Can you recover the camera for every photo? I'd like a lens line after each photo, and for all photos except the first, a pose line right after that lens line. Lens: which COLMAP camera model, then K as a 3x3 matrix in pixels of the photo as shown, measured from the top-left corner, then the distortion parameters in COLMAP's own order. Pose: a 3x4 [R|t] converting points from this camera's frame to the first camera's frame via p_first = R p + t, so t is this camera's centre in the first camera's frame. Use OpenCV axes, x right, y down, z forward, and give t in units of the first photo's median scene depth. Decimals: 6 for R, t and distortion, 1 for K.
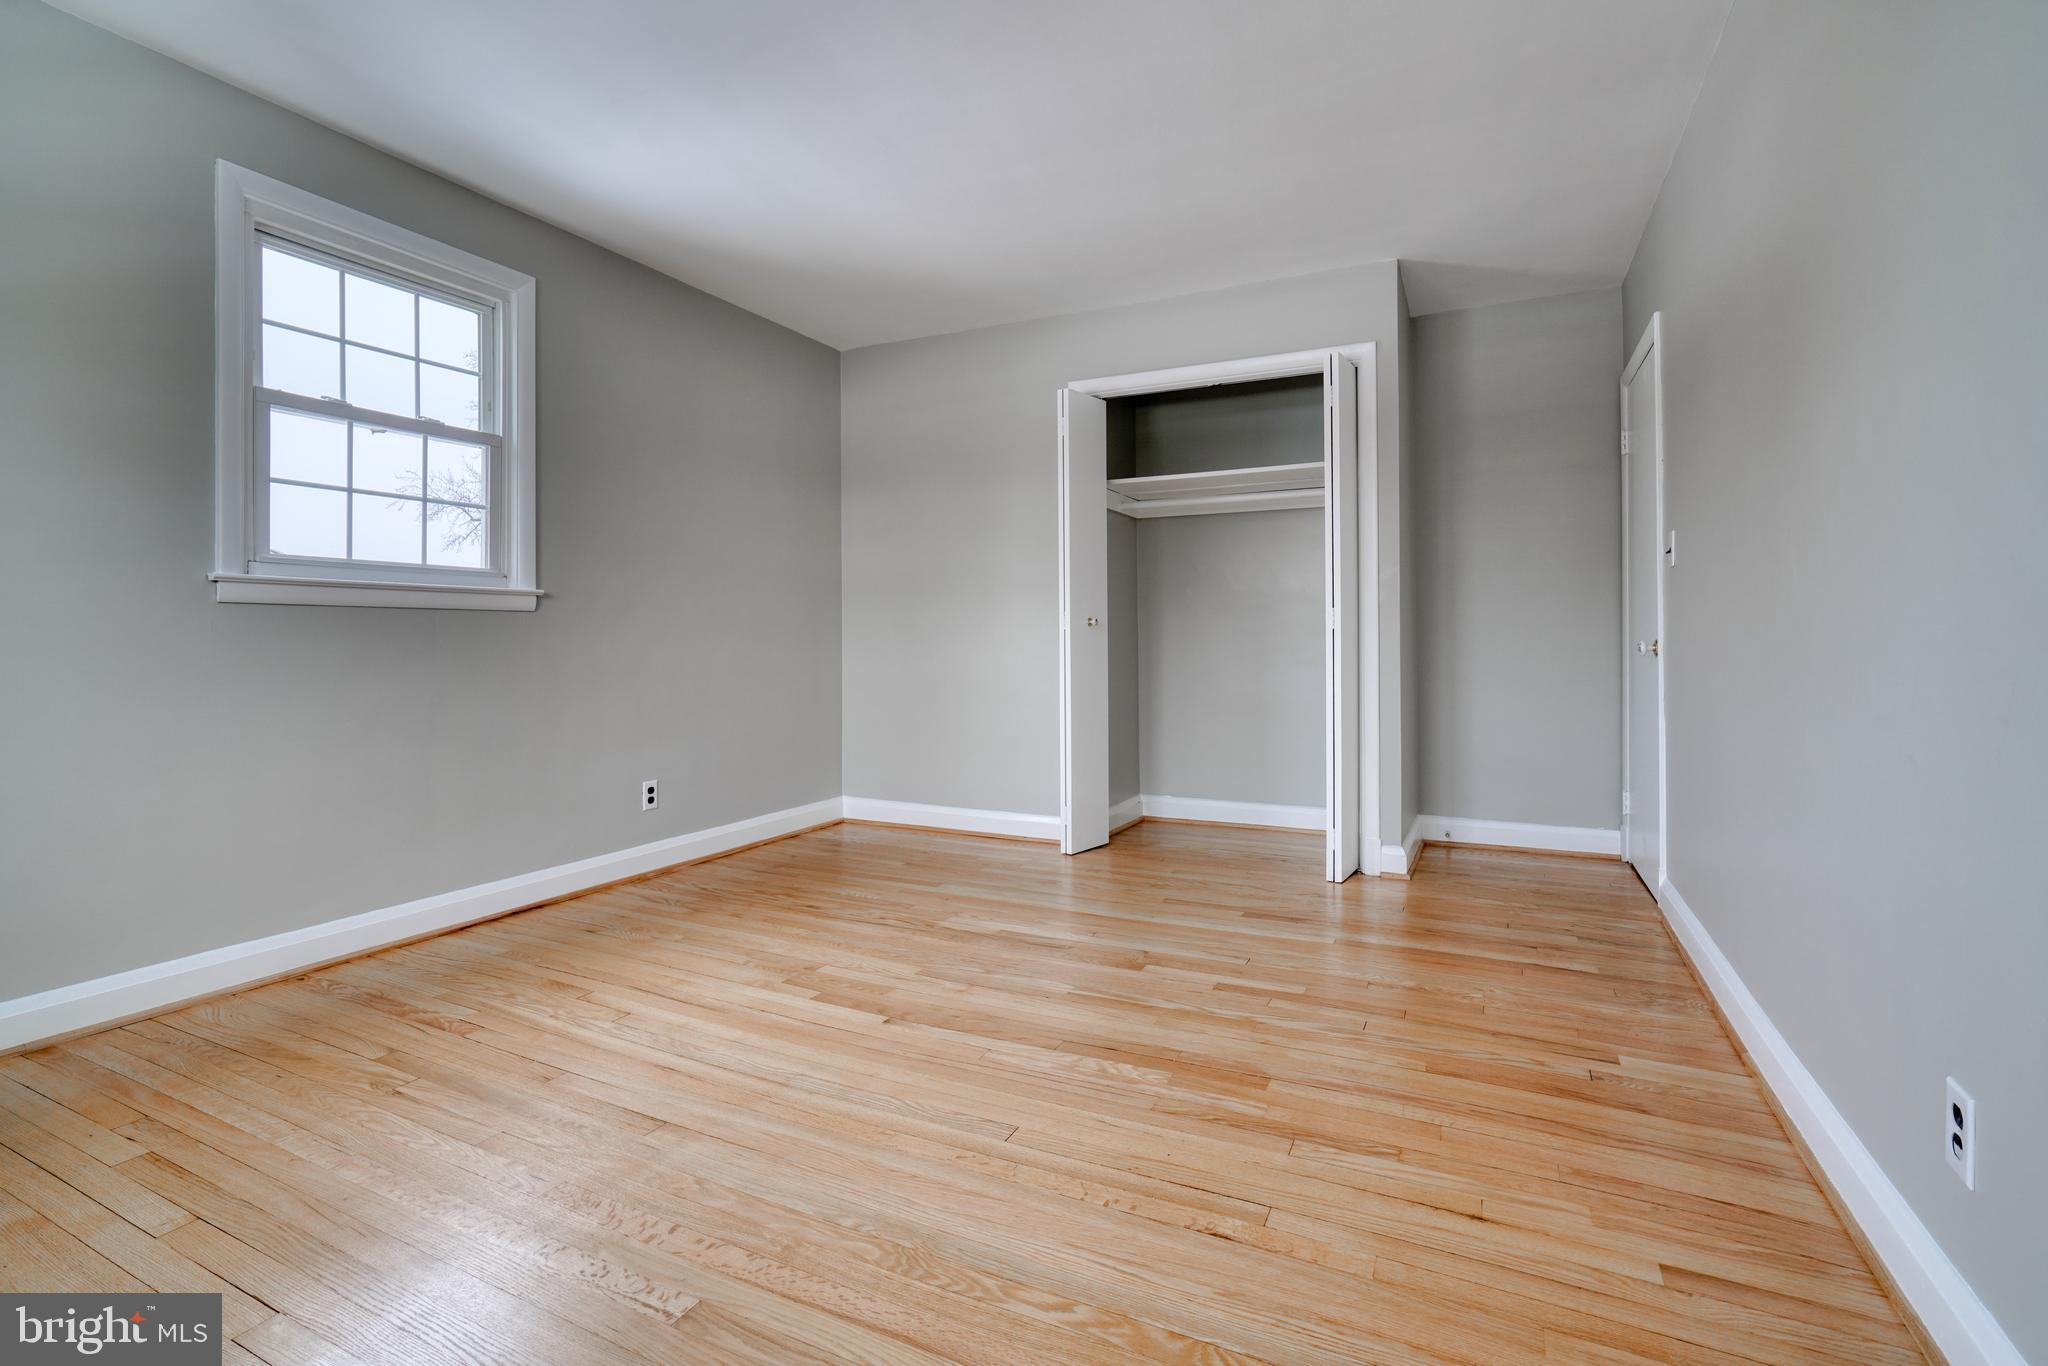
lens RADIAL K [[934.0, 0, 1008.4], [0, 934.0, 663.7], [0, 0, 1]] dist [-0.016896, 0.007190]
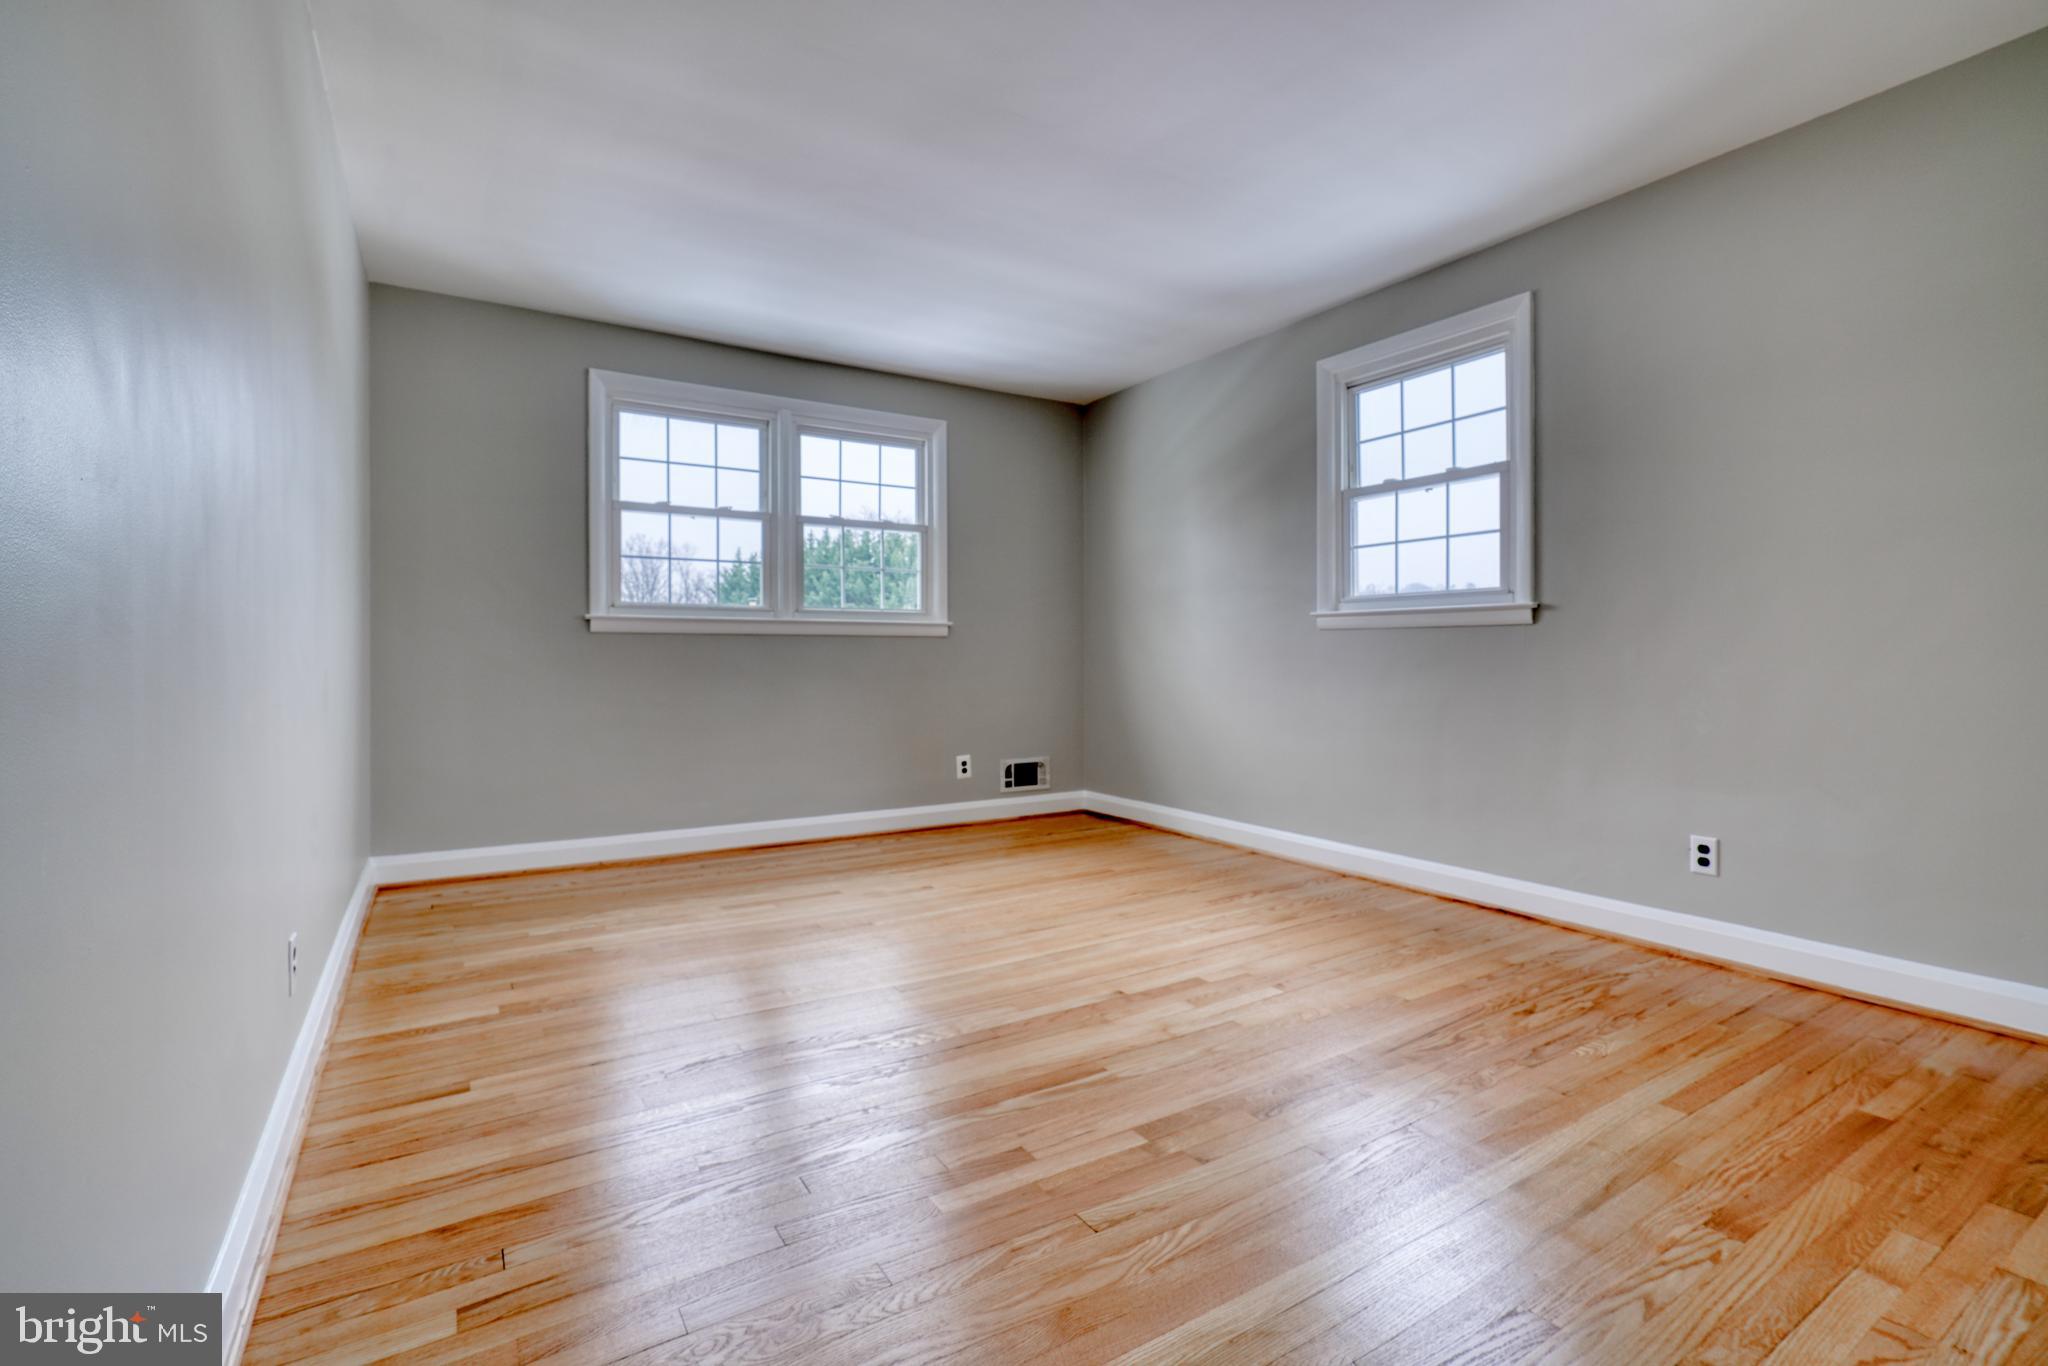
lens RADIAL K [[924.4, 0, 1025.8], [0, 924.4, 664.7], [0, 0, 1]] dist [-0.014940, 0.007340]
pose [[-0.506196, 0.014901, -0.862290, 0.825981], [-0.020986, 0.999342, 0.029589, -0.039066], [0.862163, 0.033074, -0.505550, 1.358918]]
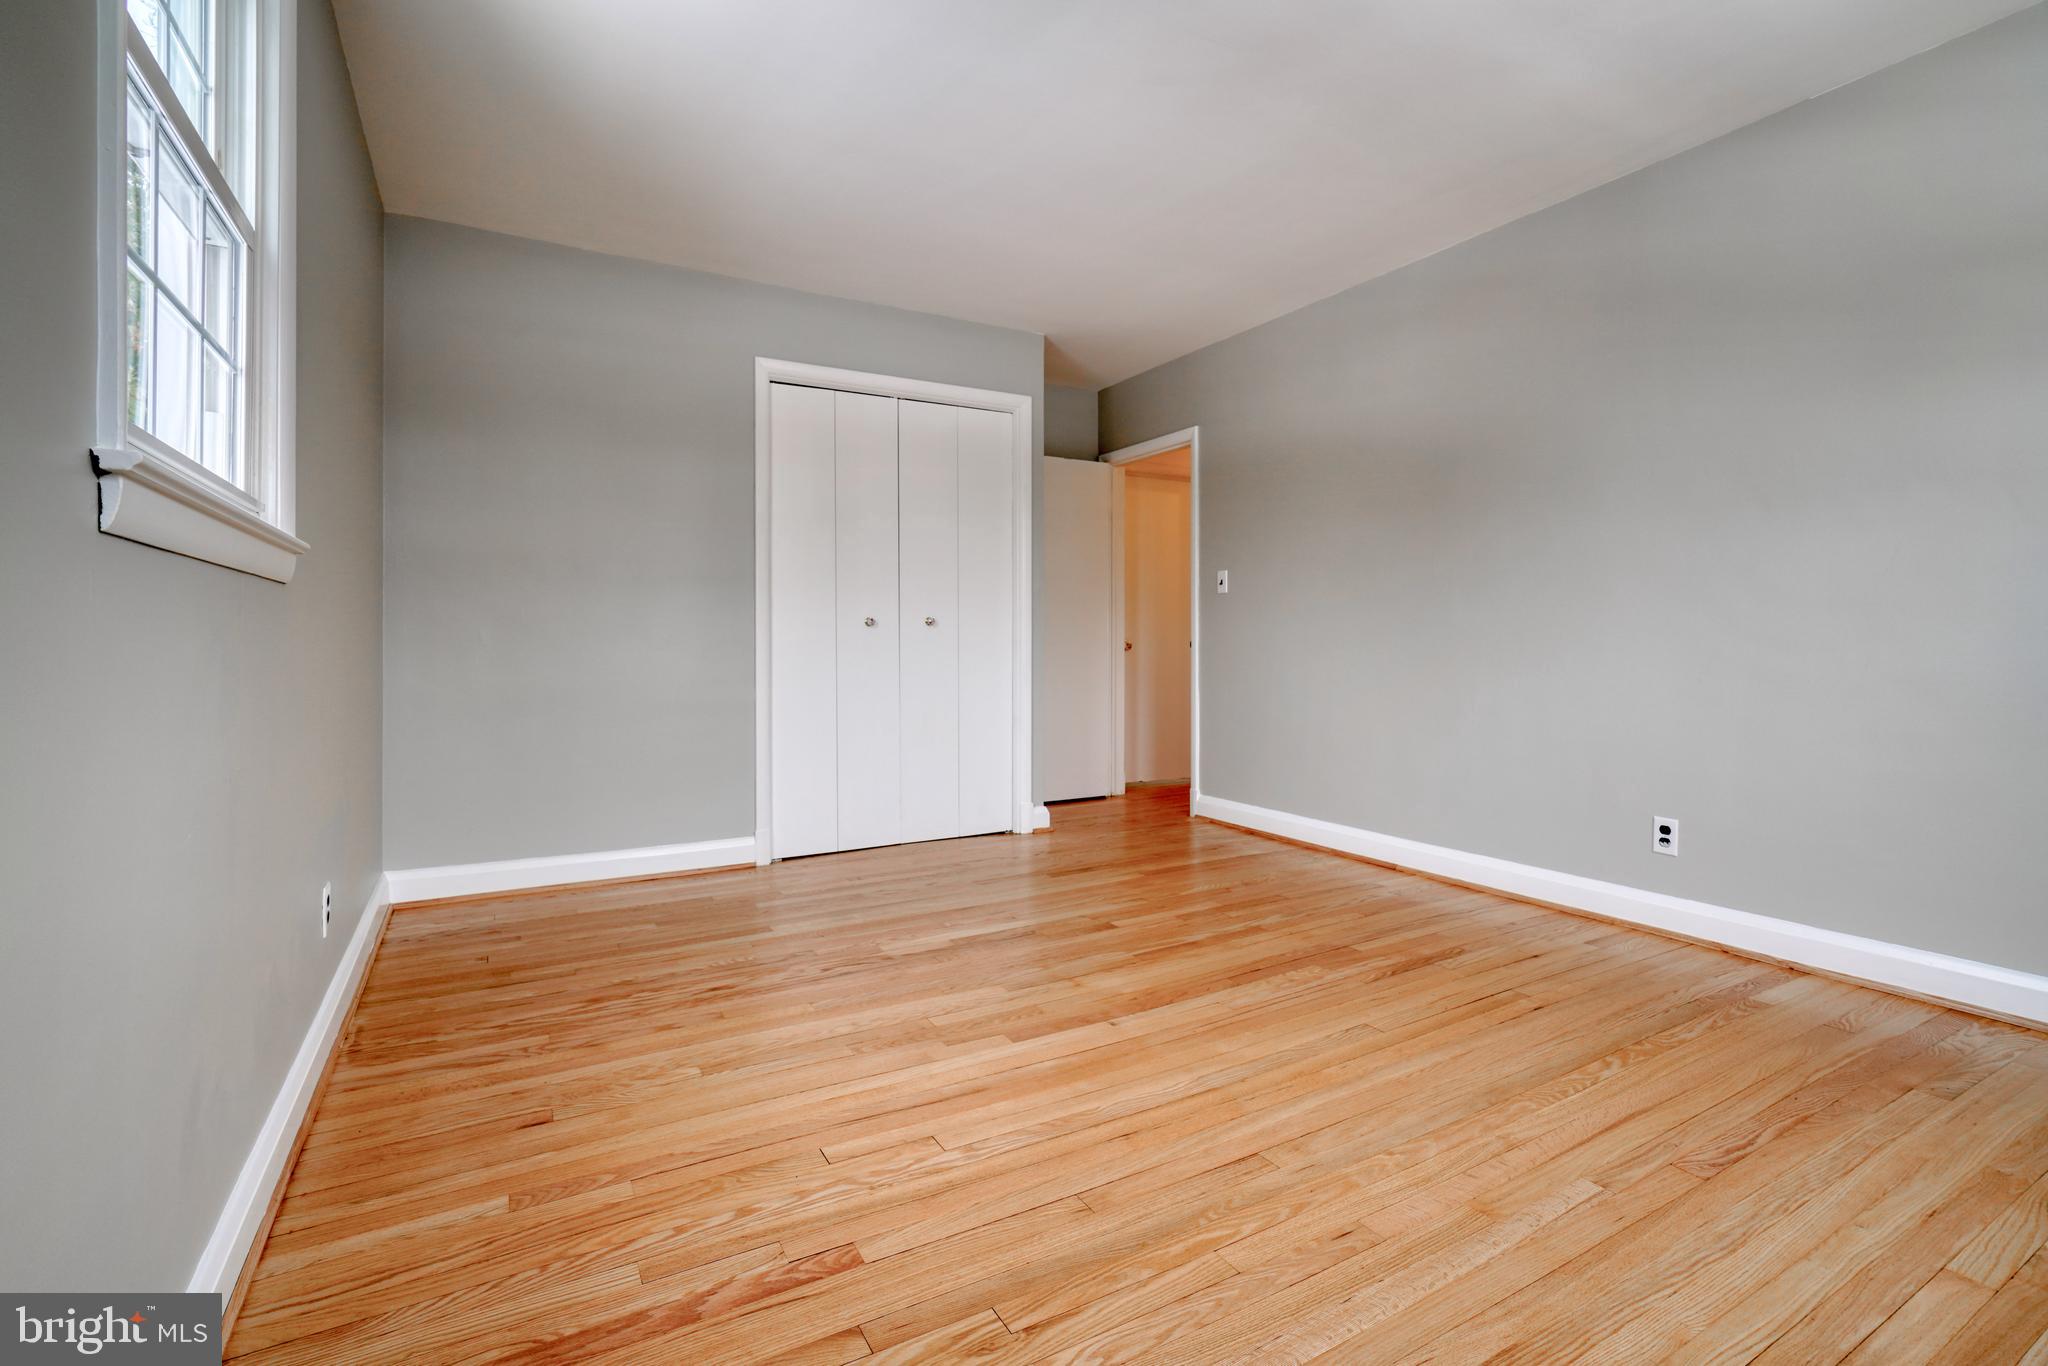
lens RADIAL K [[934.0, 0, 1008.4], [0, 934.0, 663.7], [0, 0, 1]] dist [-0.016896, 0.007190]
pose [[0.558182, -0.020532, 0.829465, -0.937931], [0.023291, 0.999688, 0.009071, -0.007257], [-0.829392, 0.014256, 0.558486, 0.503604]]
